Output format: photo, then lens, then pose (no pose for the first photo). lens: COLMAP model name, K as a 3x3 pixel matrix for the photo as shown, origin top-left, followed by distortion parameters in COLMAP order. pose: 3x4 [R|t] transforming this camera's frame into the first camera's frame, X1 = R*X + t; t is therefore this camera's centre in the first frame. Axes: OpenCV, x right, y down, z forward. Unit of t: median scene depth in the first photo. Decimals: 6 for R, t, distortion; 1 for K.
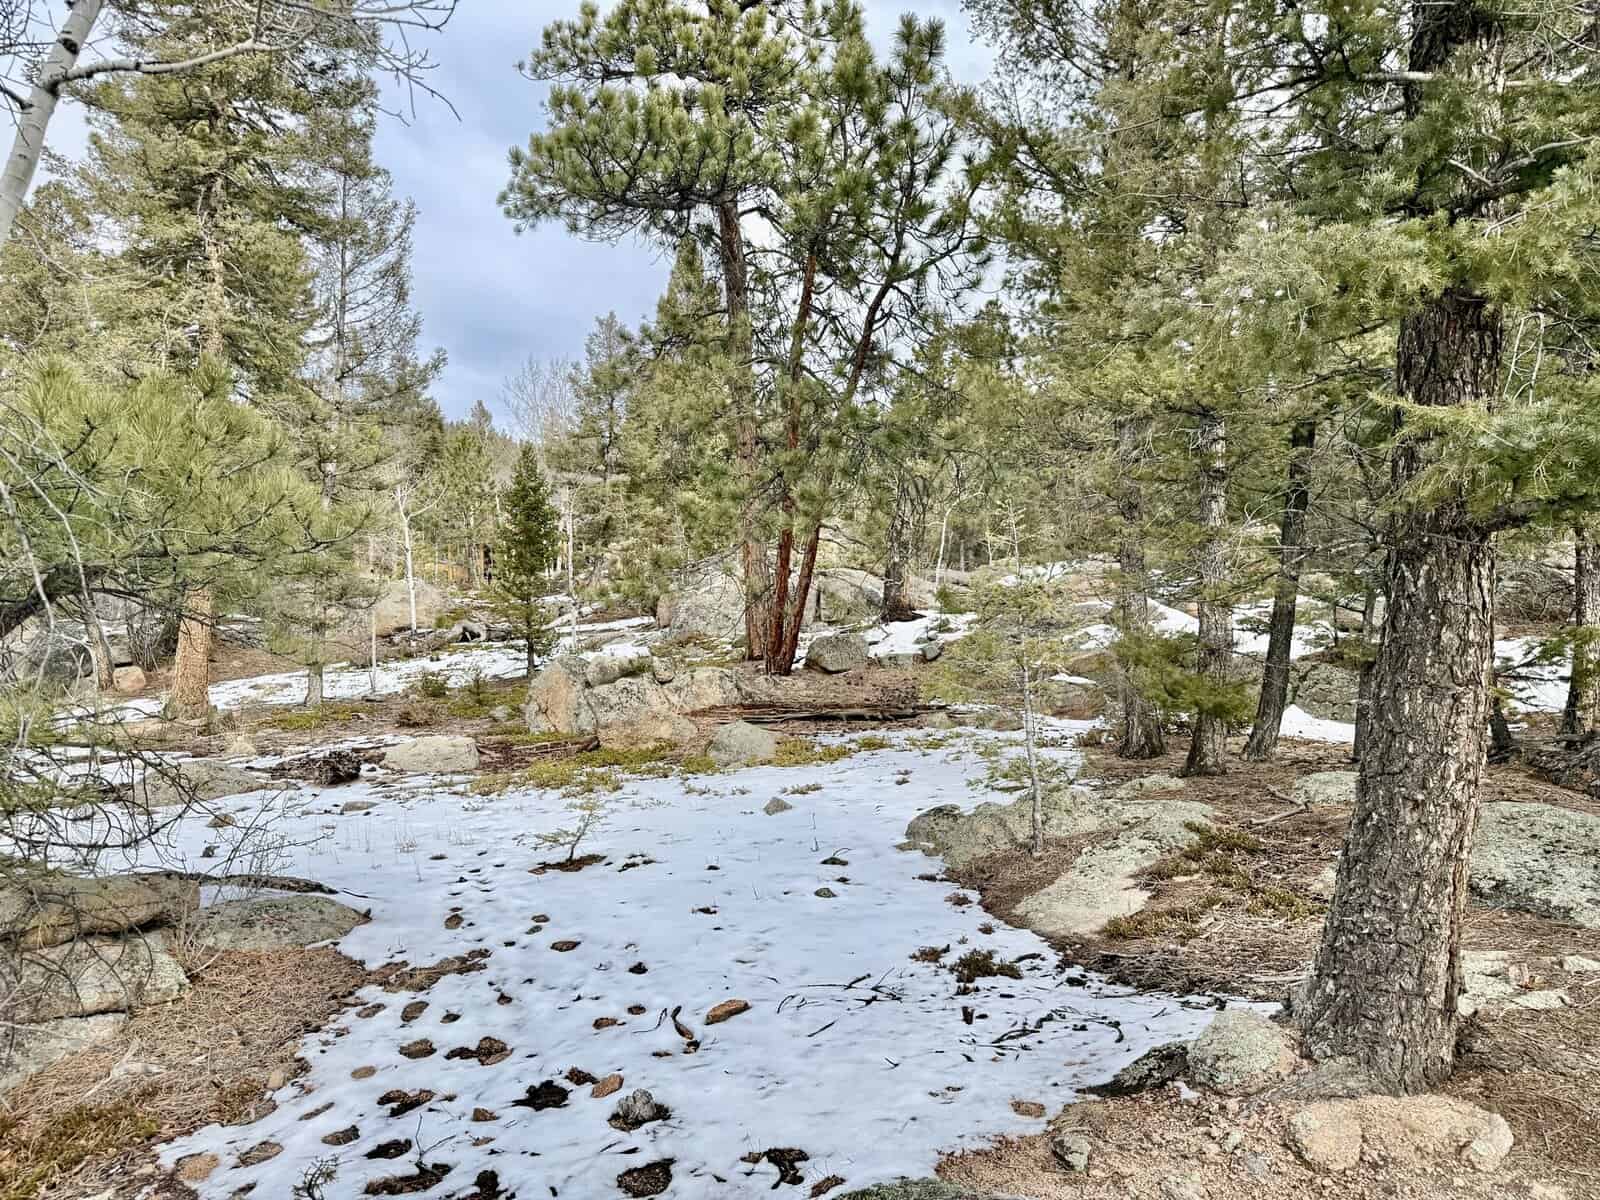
lens RADIAL K [[1101.5, 0, 850.5], [0, 1101.5, 592.4], [0, 0, 1]] dist [0.015742, -0.031252]
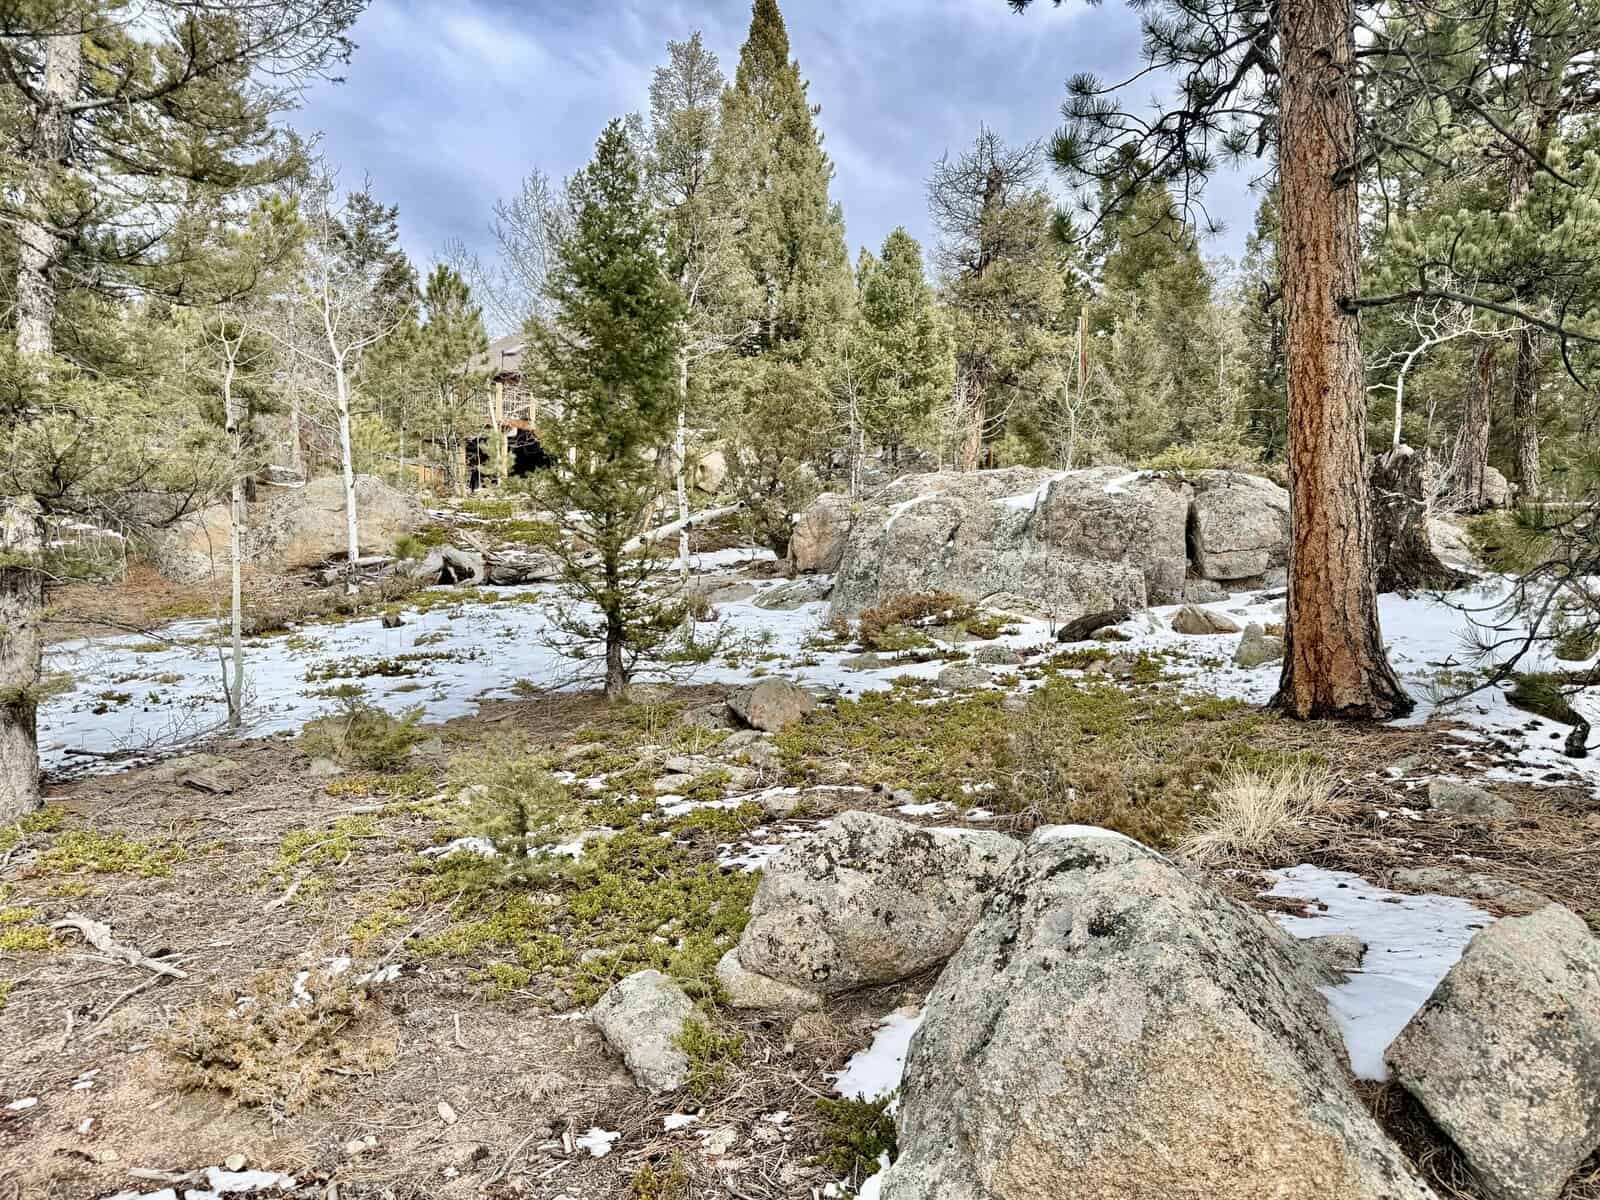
lens RADIAL K [[1106.6, 0, 806.1], [0, 1106.6, 596.1], [0, 0, 1]] dist [-0.000728, 0.001195]
pose [[0.999359, 0.033288, -0.013169, -0.131242], [-0.032271, 0.996949, 0.071069, 0.003610], [0.015495, -0.070599, 0.997384, 0.362474]]
